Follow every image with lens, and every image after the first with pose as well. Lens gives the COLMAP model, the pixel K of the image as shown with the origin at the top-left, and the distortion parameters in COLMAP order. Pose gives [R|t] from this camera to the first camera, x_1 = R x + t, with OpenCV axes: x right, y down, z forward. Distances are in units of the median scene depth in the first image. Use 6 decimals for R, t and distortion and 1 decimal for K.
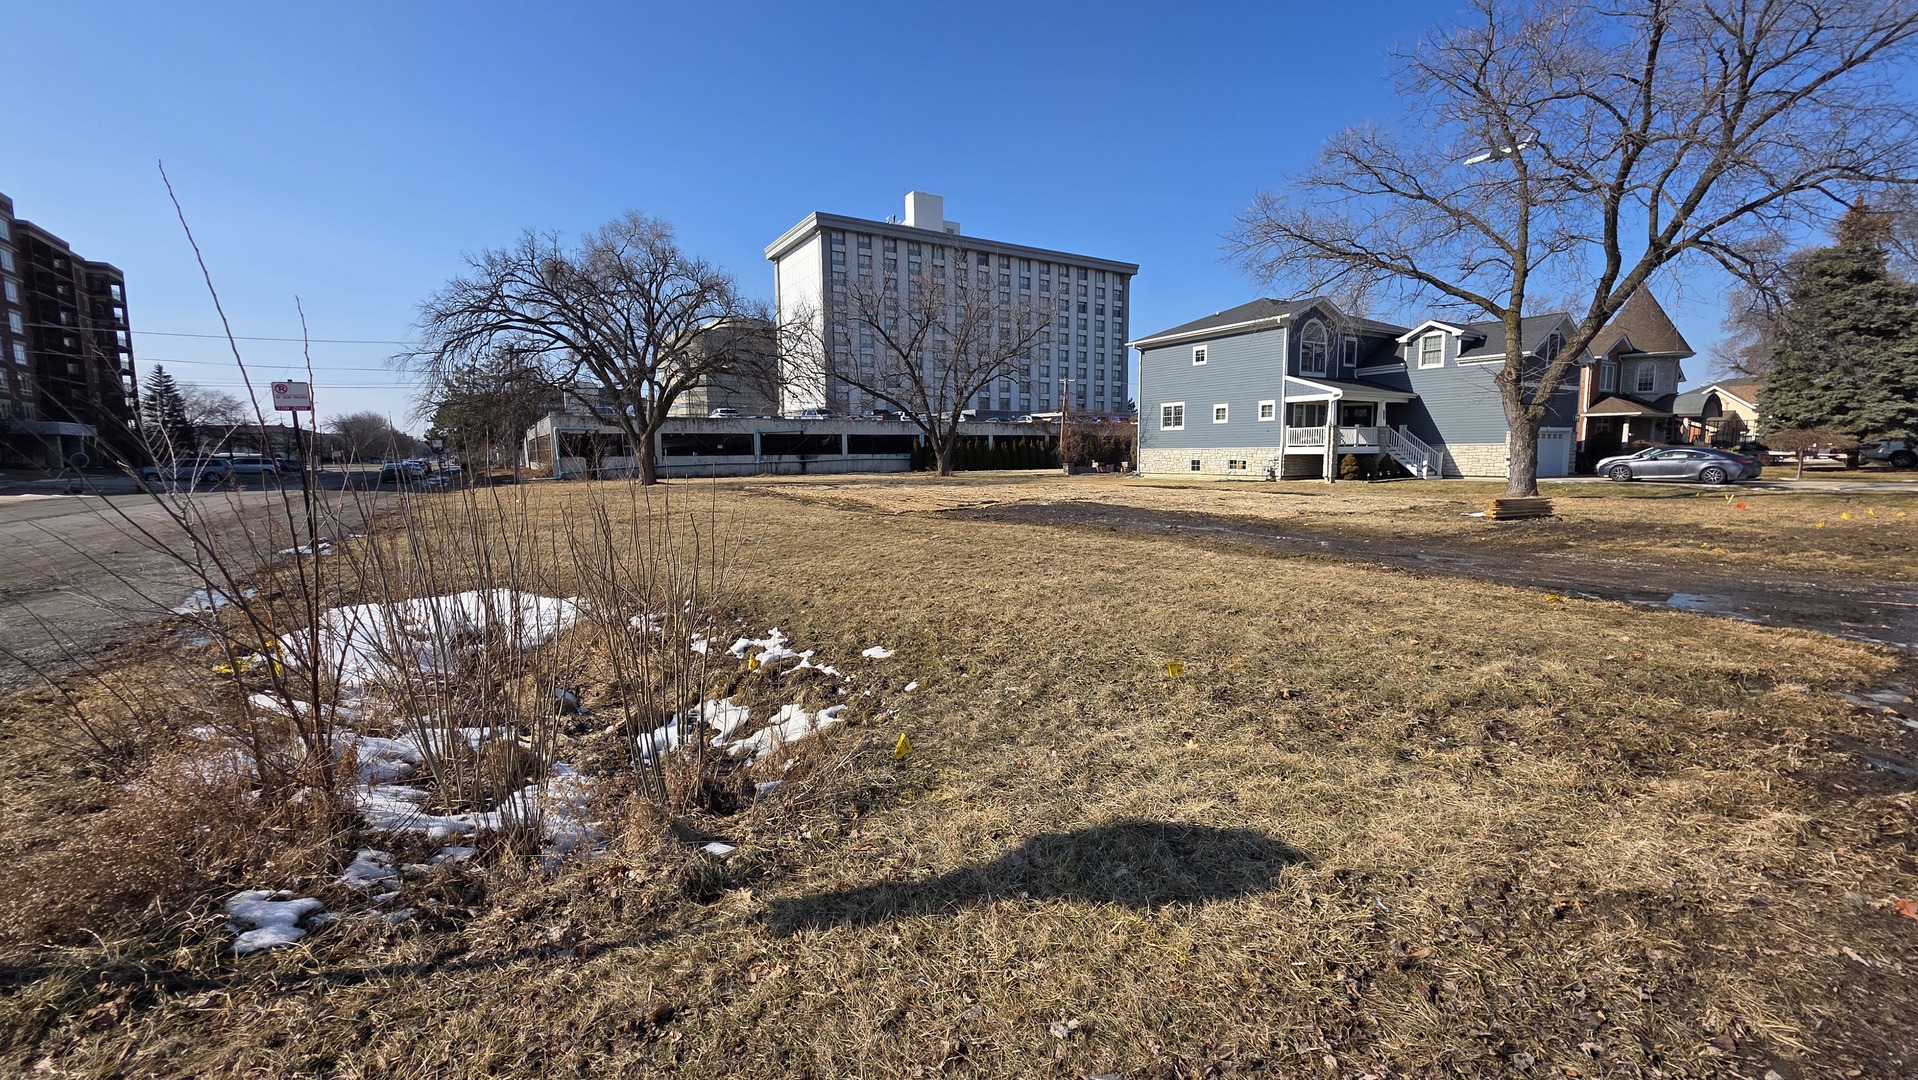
lens RADIAL K [[763.3, 0, 959.0], [0, 763.3, 540.0], [0, 0, 1]] dist [-0.003267, -0.000354]
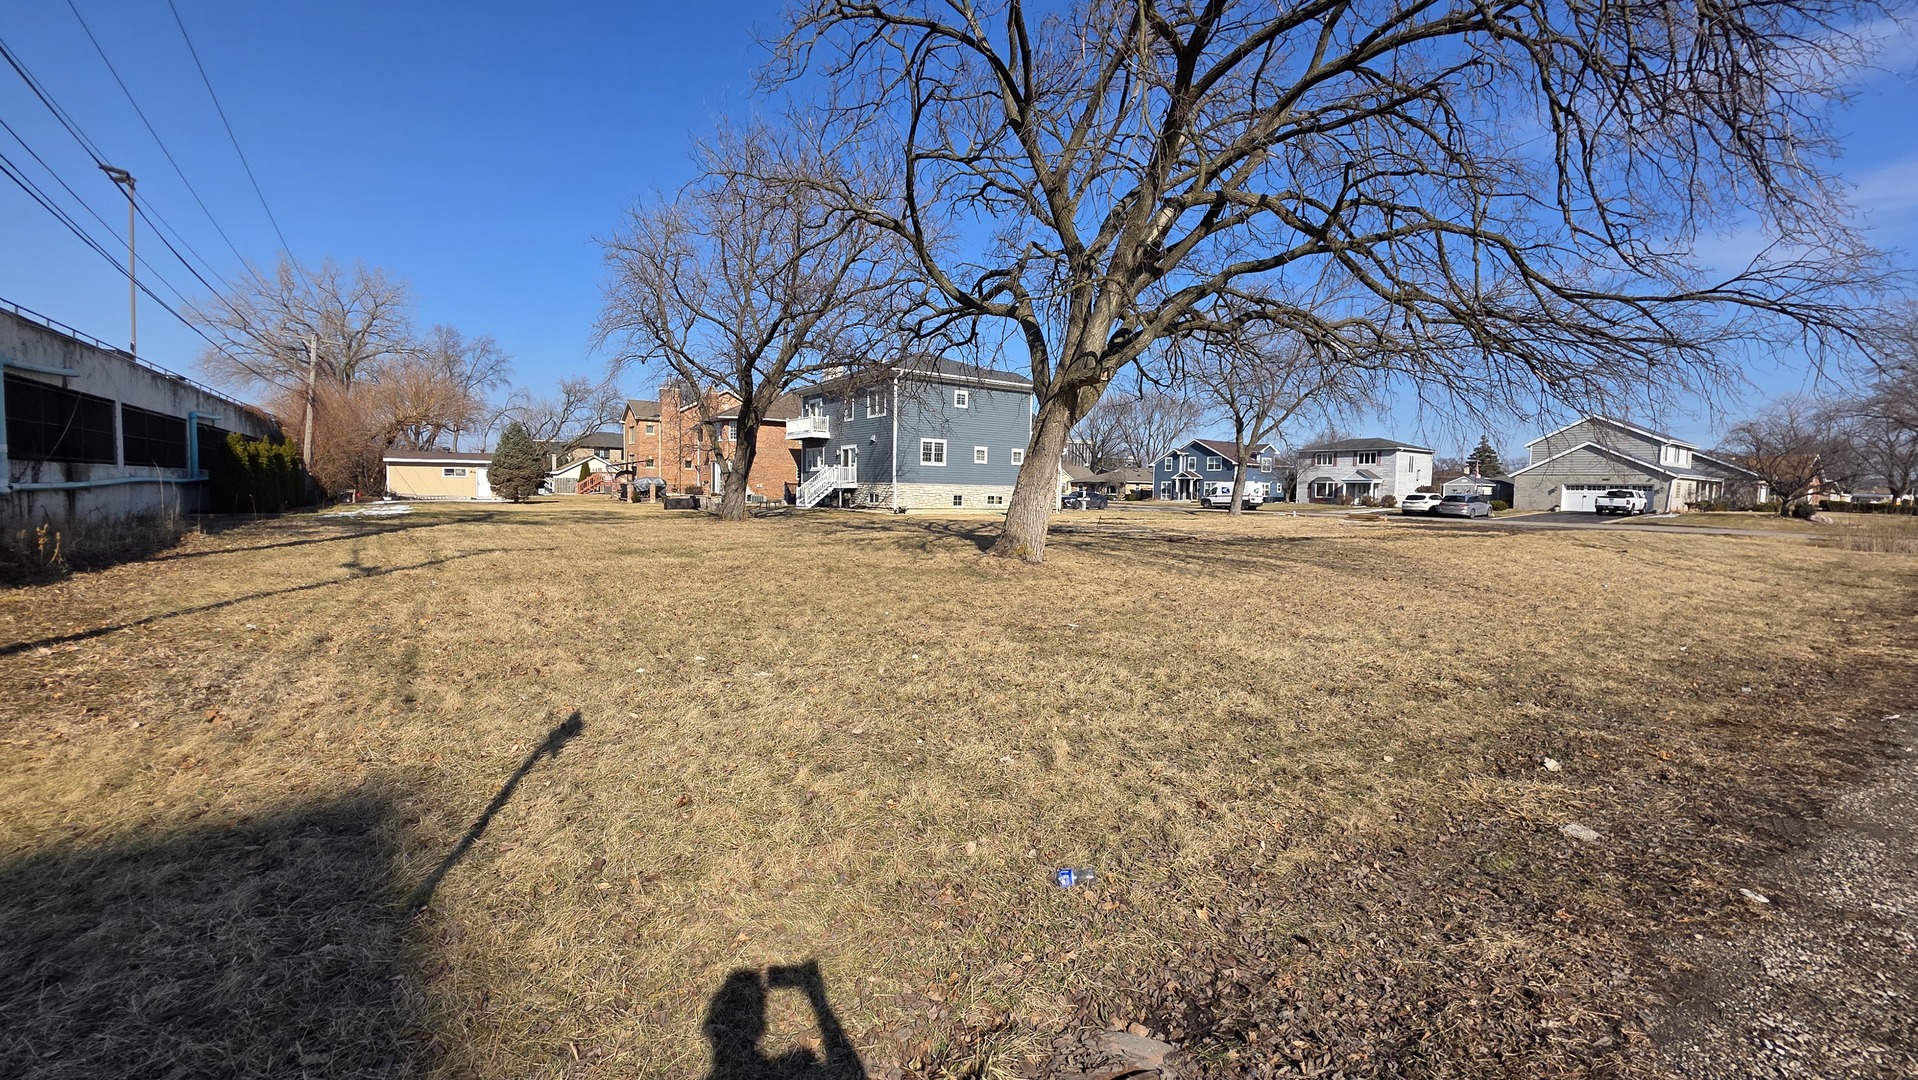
lens RADIAL K [[763.3, 0, 959.0], [0, 763.3, 540.0], [0, 0, 1]] dist [-0.003267, -0.000354]
pose [[-0.058635, -0.052644, 0.996890, -0.793570], [0.093271, 0.993951, 0.057974, -0.109100], [-0.993913, 0.096380, -0.053370, 1.106285]]
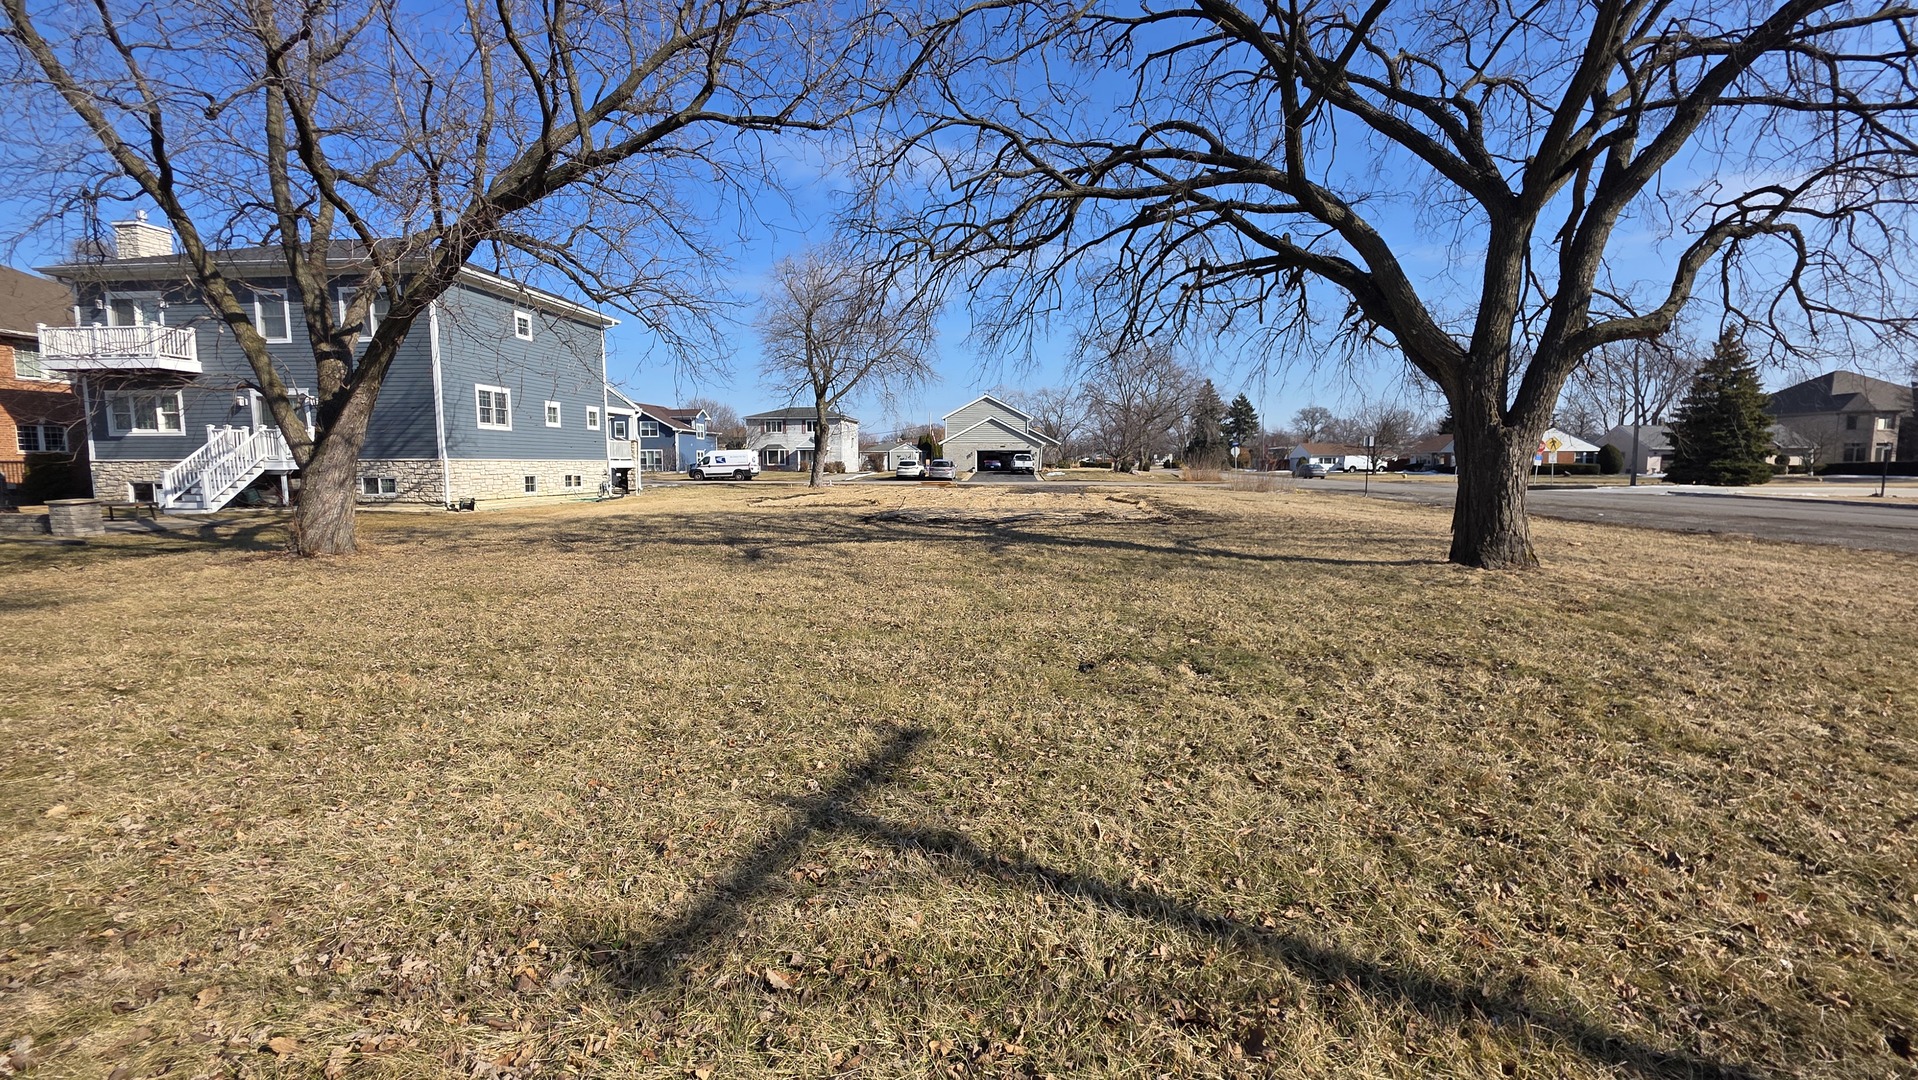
lens RADIAL K [[763.3, 0, 959.0], [0, 763.3, 540.0], [0, 0, 1]] dist [-0.003267, -0.000354]
pose [[-0.800337, -0.047023, 0.597704, -0.438220], [0.077620, 0.980403, 0.181066, -0.149377], [-0.594505, 0.191308, -0.781003, 1.376955]]
